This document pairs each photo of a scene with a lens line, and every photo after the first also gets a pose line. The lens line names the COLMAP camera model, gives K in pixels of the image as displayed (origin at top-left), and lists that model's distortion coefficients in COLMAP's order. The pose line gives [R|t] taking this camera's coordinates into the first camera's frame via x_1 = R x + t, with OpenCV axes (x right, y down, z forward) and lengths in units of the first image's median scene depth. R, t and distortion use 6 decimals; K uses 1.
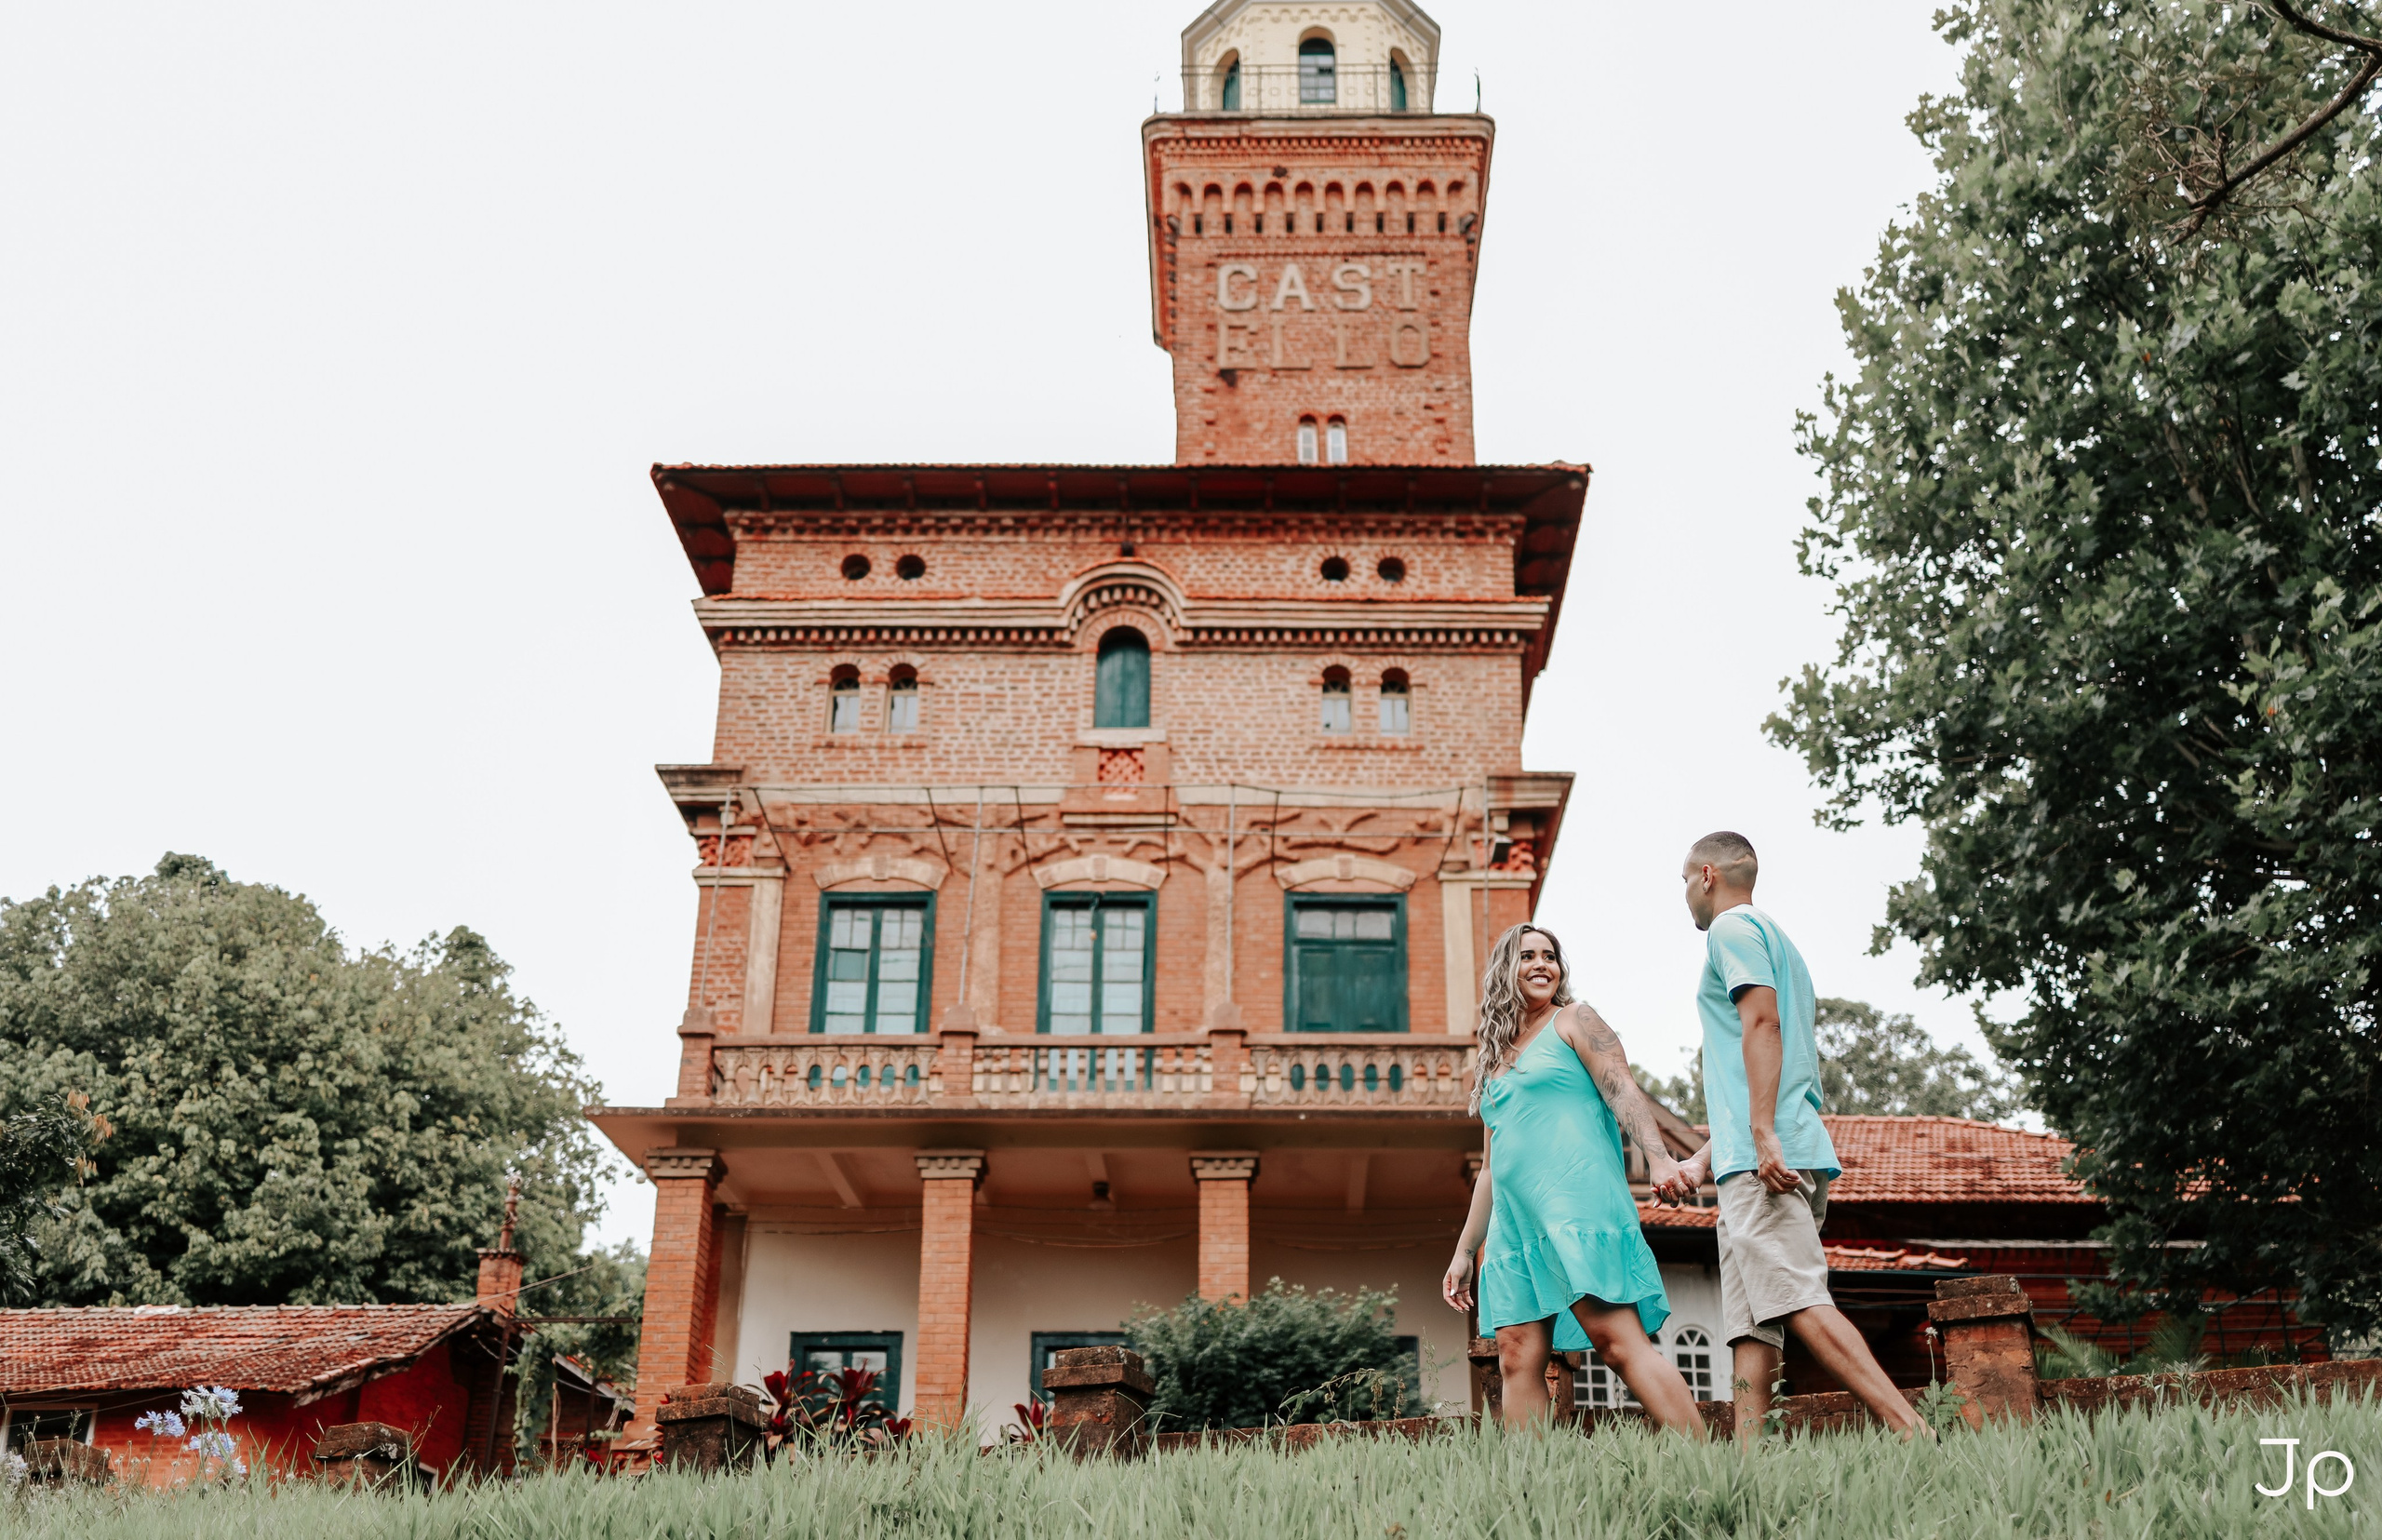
lens RADIAL K [[2473.6, 0, 1191.0], [0, 2473.6, 770.0], [0, 0, 1]] dist [-0.004993, -0.006640]
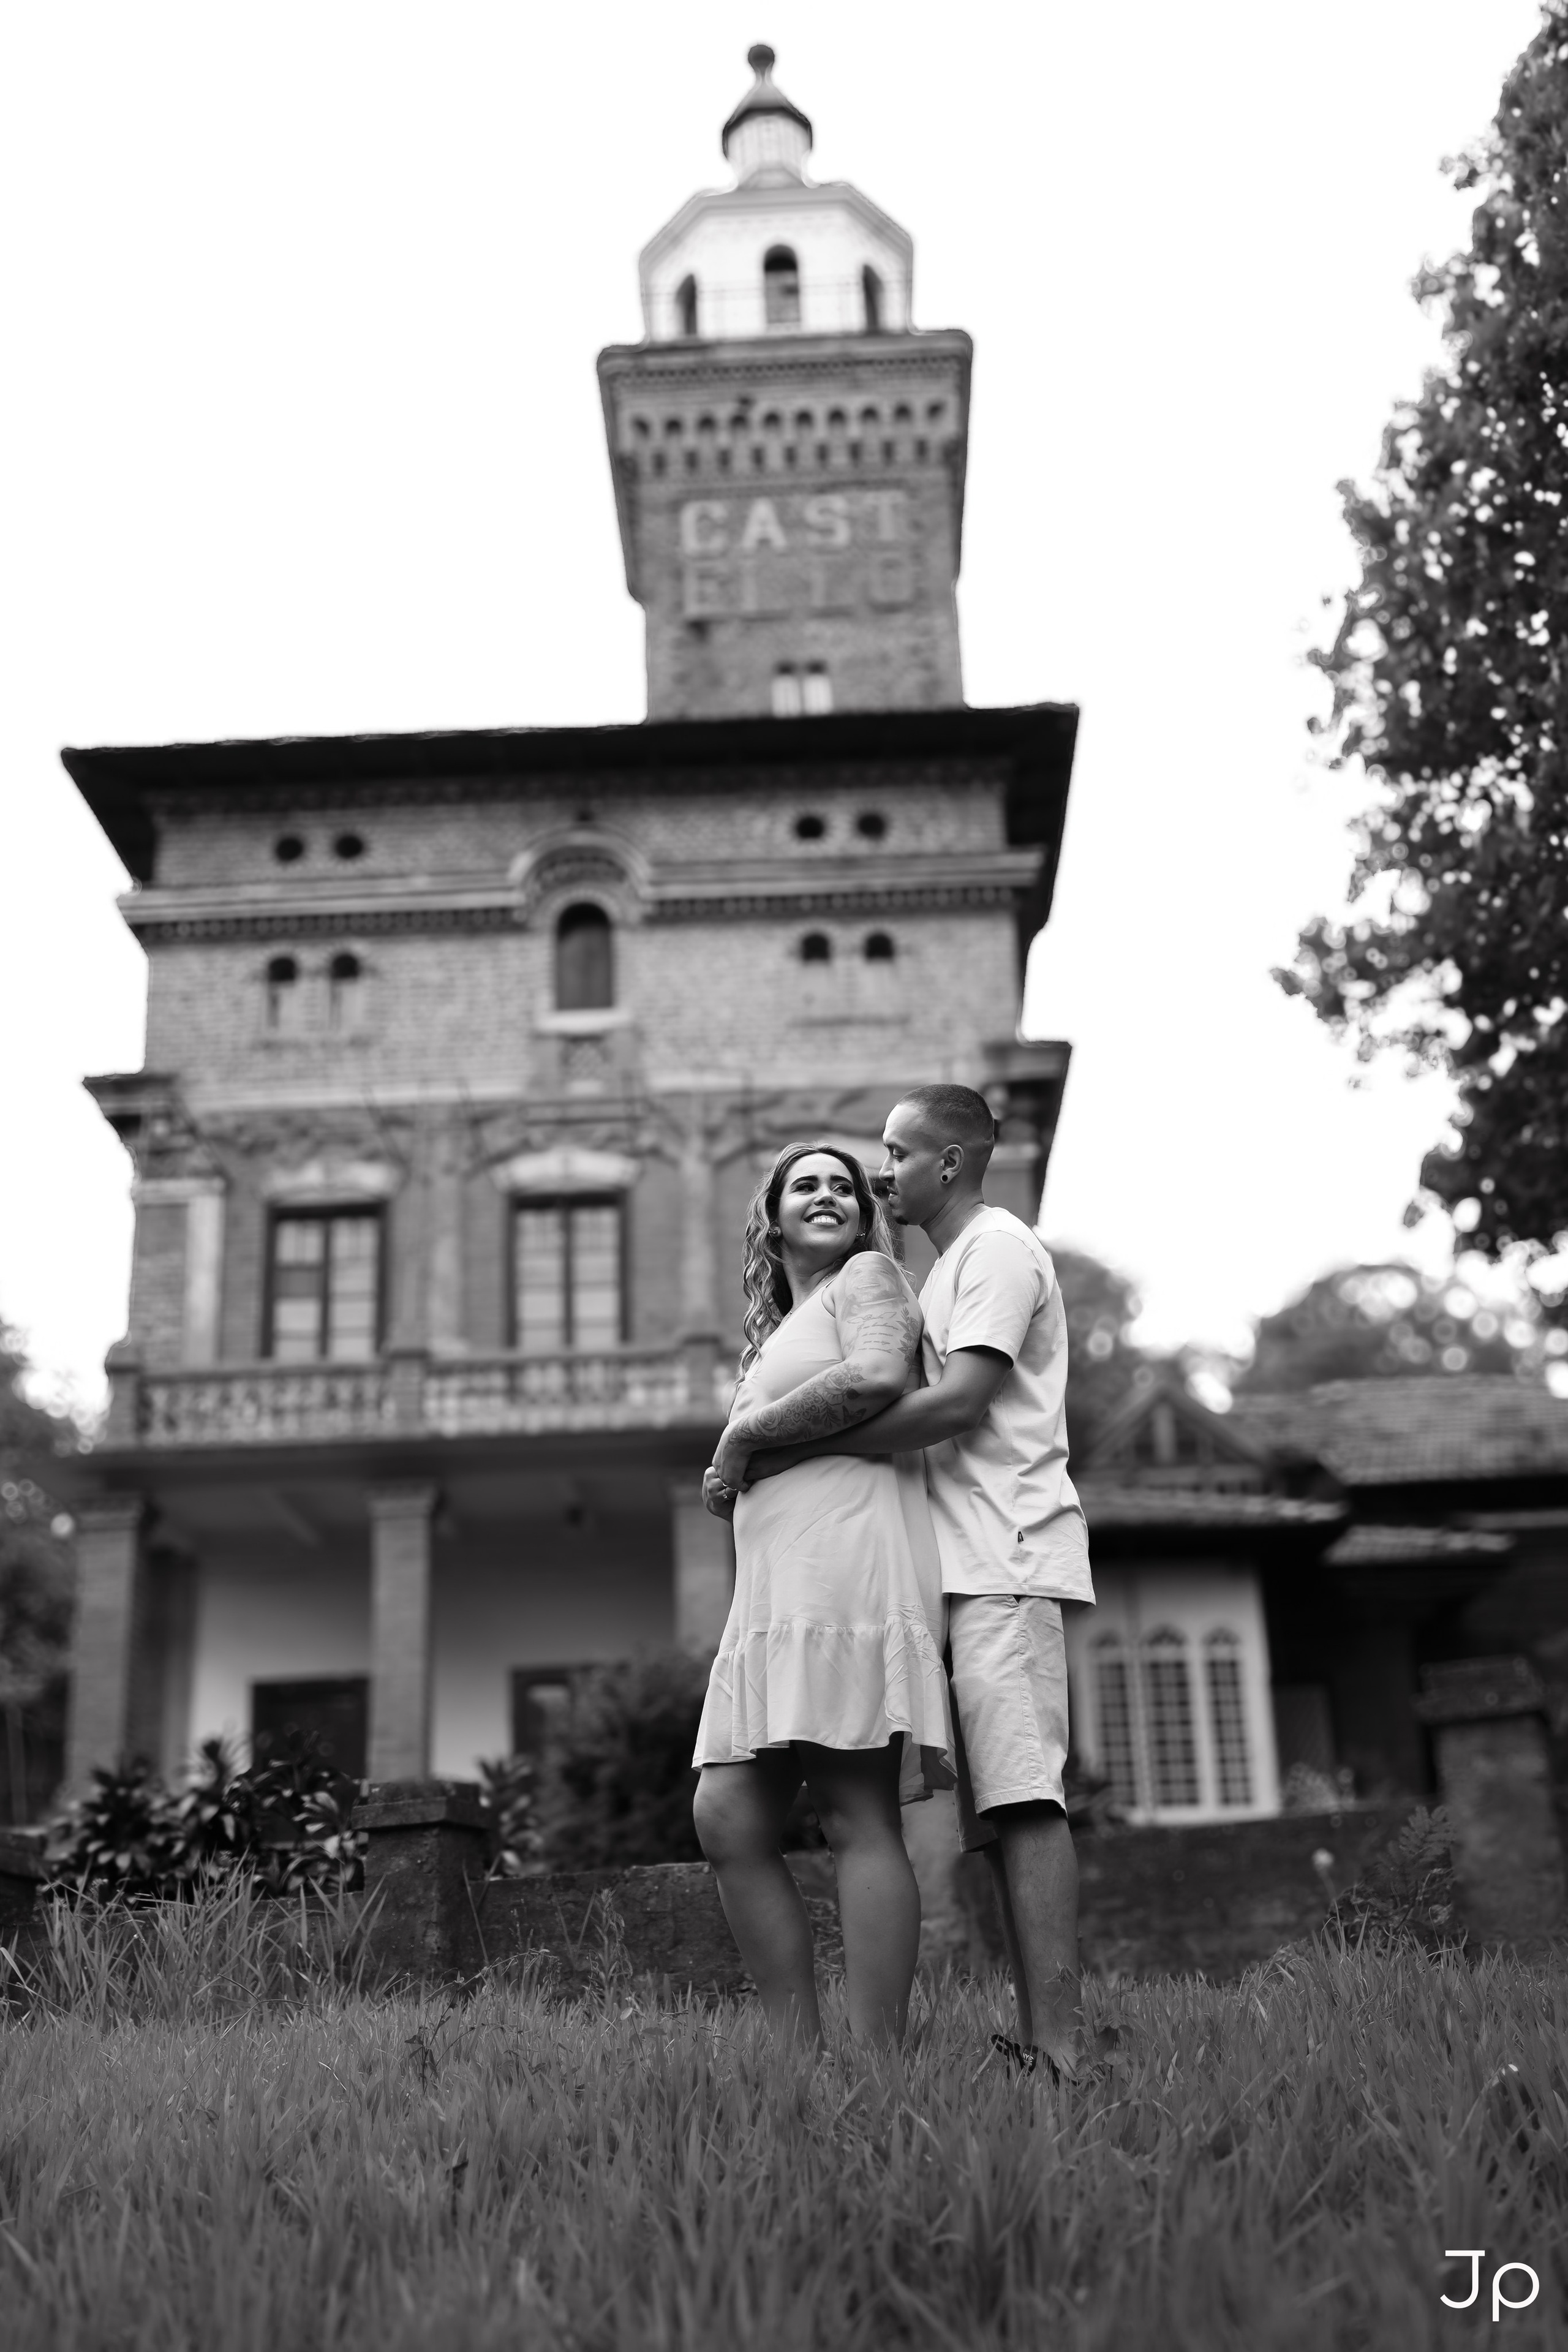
lens RADIAL K [[2414.7, 0, 784.0], [0, 2414.7, 1176.0], [0, 0, 1]] dist [-0.001947, 0.005419]
pose [[0.999005, -0.044580, 0.001454, 0.042345], [0.044452, 0.997757, 0.050050, 0.002139], [-0.003682, -0.049935, 0.998746, 0.099703]]
